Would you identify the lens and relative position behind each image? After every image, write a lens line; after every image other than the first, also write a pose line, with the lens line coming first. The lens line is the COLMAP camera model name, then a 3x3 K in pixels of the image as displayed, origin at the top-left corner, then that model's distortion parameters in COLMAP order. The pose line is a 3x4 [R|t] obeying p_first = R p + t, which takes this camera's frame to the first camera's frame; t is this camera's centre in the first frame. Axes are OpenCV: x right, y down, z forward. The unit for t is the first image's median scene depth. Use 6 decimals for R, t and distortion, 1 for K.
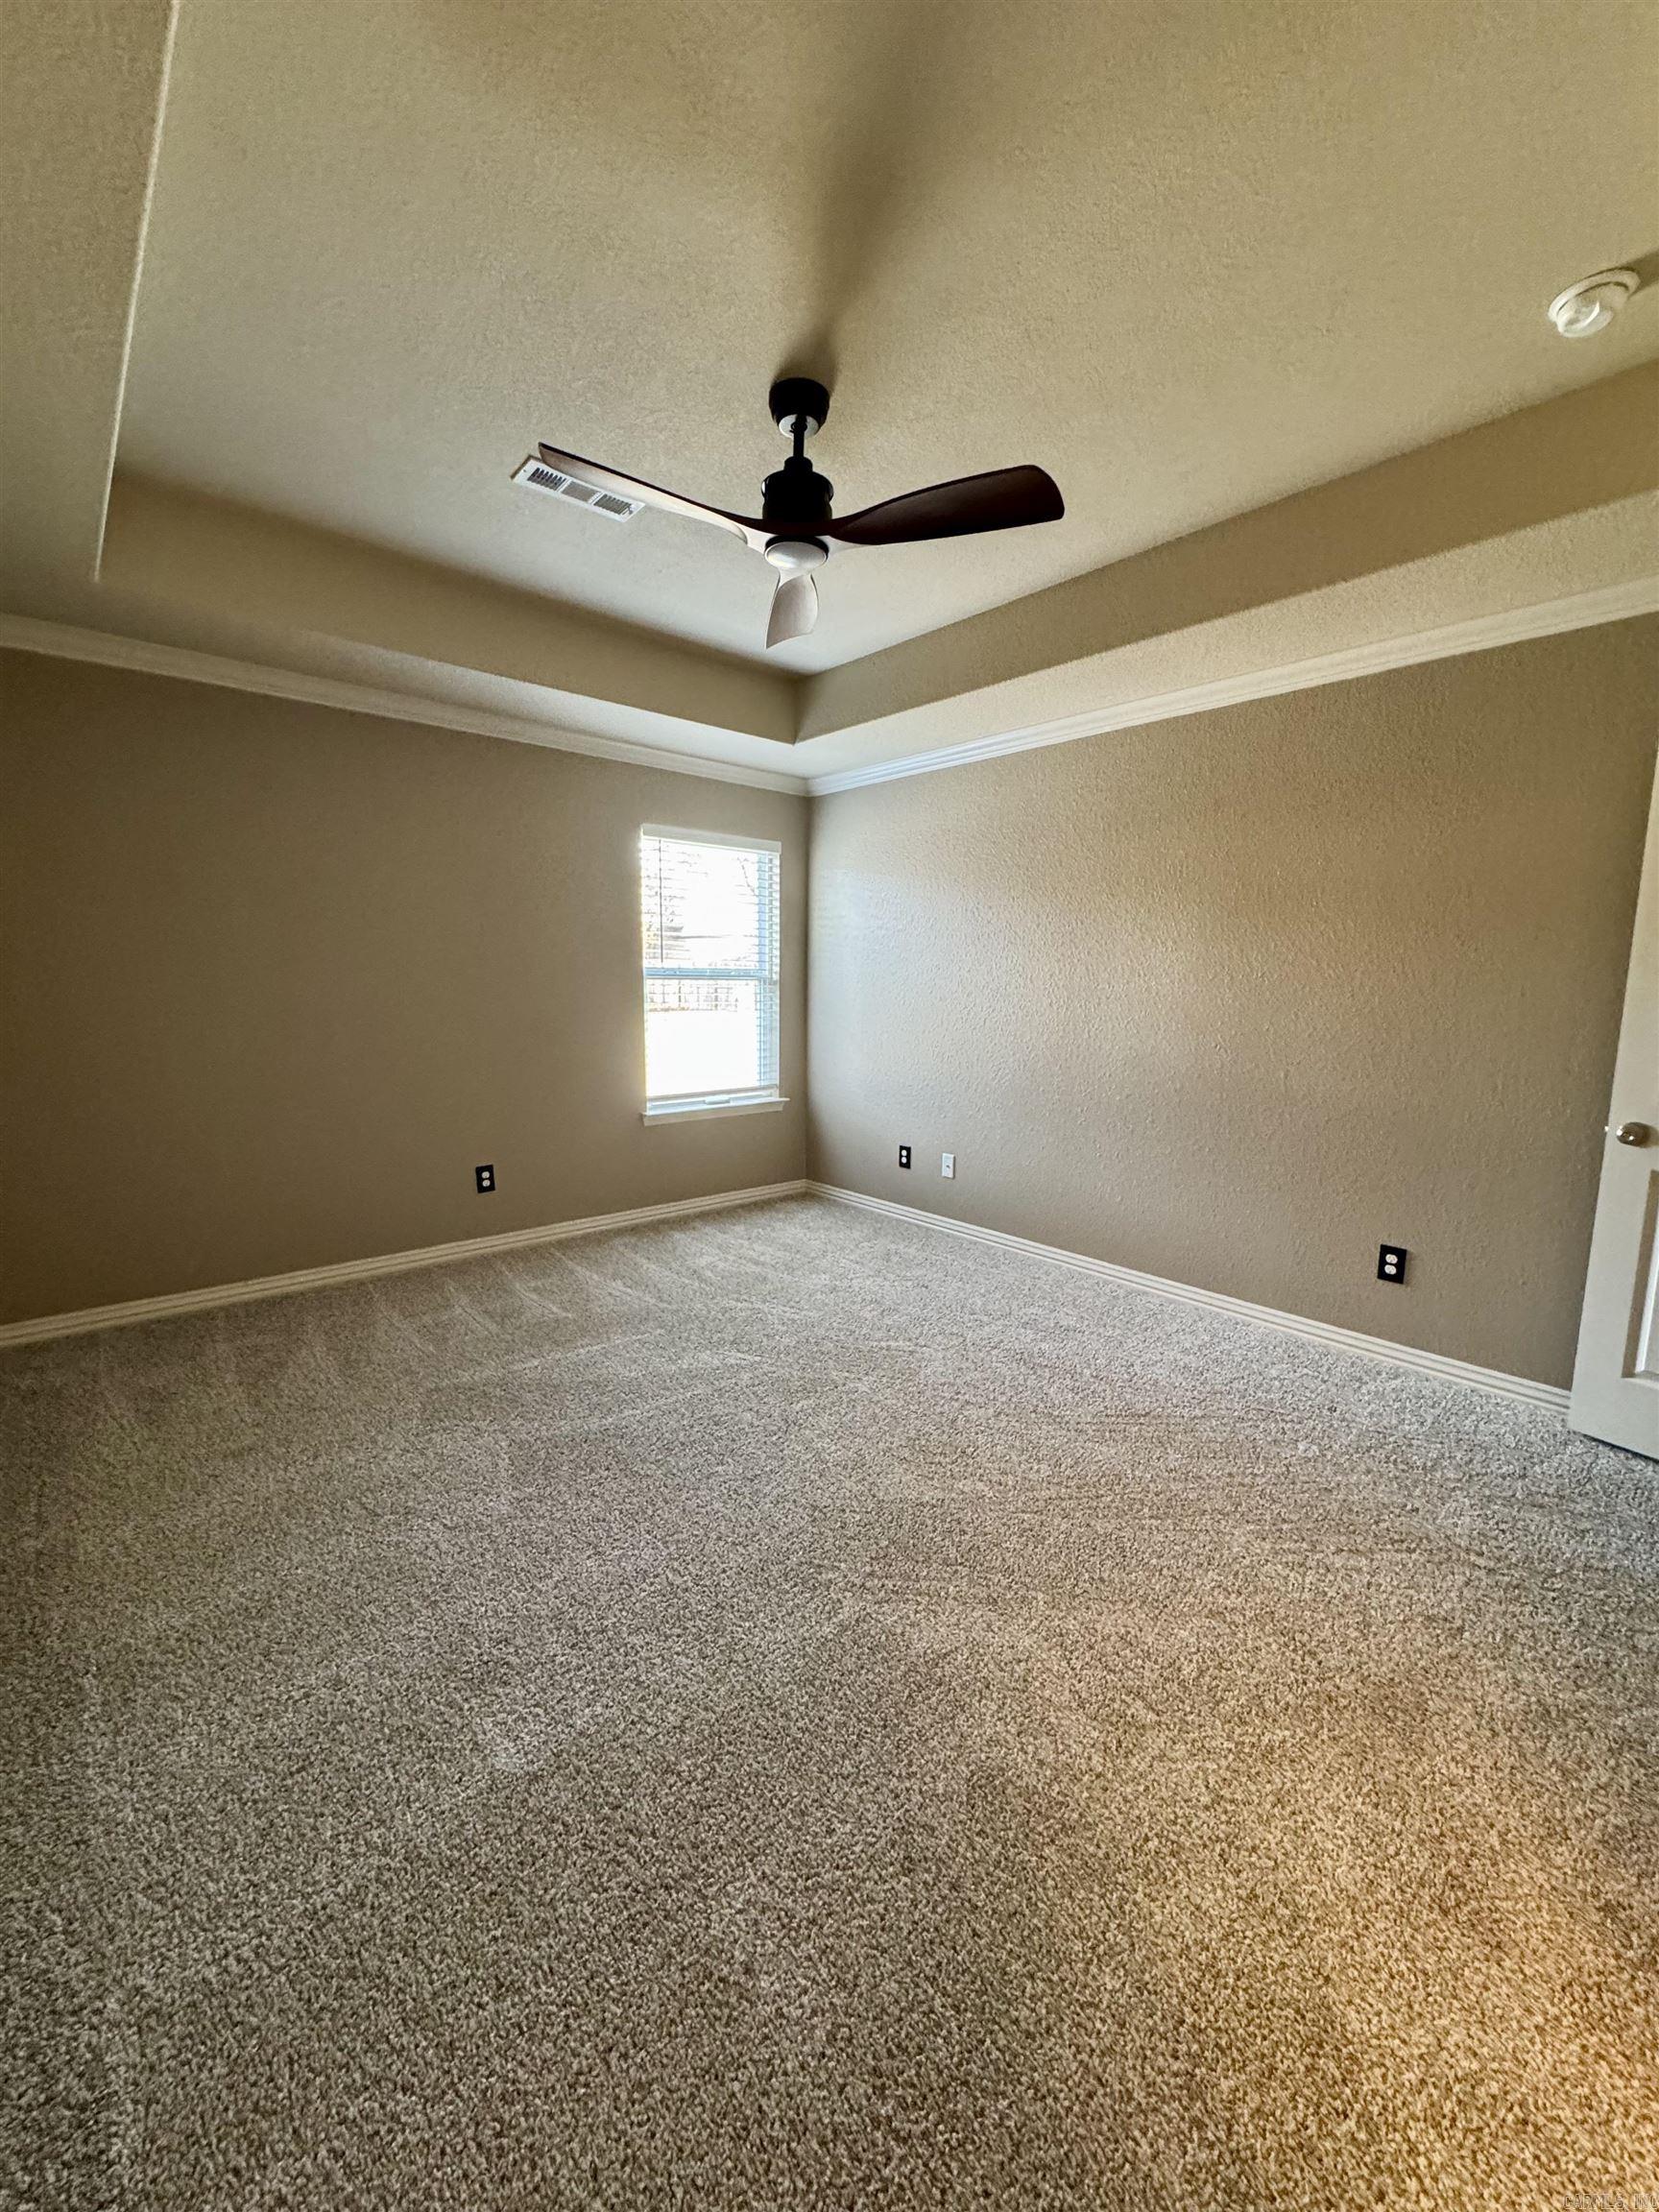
lens RADIAL K [[879.4, 0, 828.0], [0, 879.4, 1108.1], [0, 0, 1]] dist [-0.003375, 0.000544]
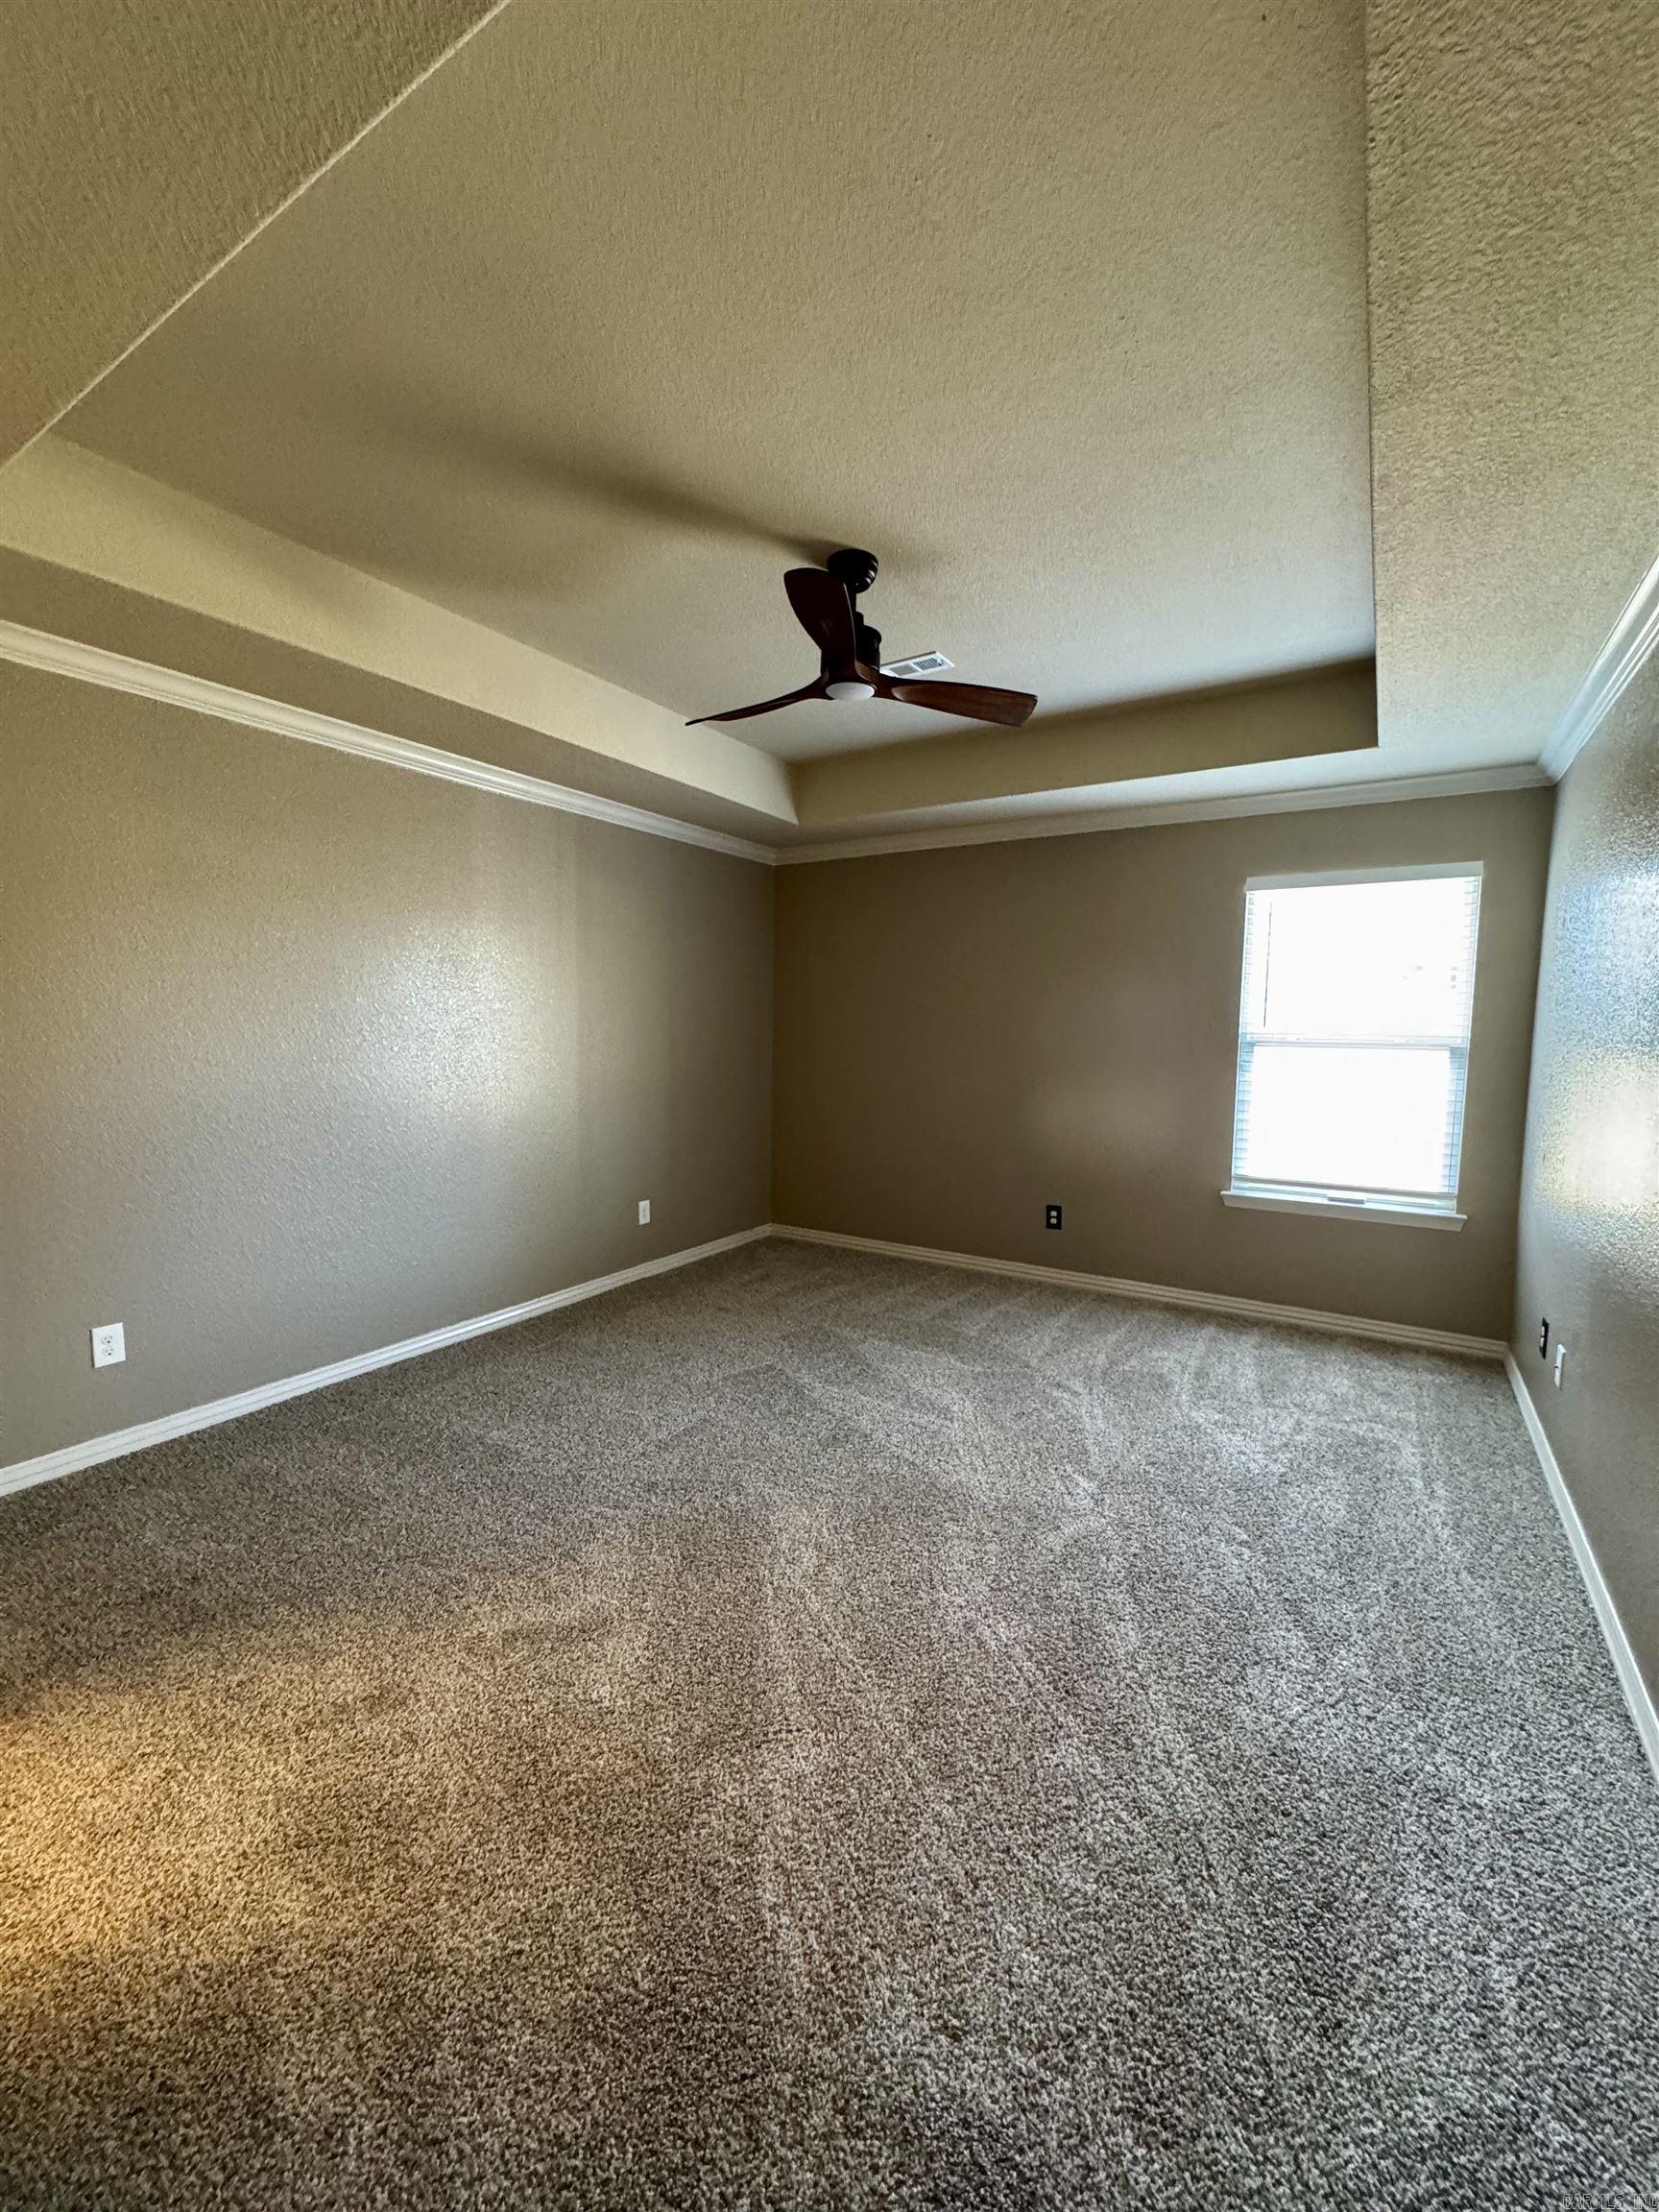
lens RADIAL K [[879.4, 0, 825.6], [0, 879.4, 1101.7], [0, 0, 1]] dist [-0.003375, 0.000544]
pose [[0.289113, 0.078414, -0.954078, 0.595969], [-0.152411, 0.987697, 0.034992, -0.060972], [0.945084, 0.135296, 0.297507, 0.364792]]
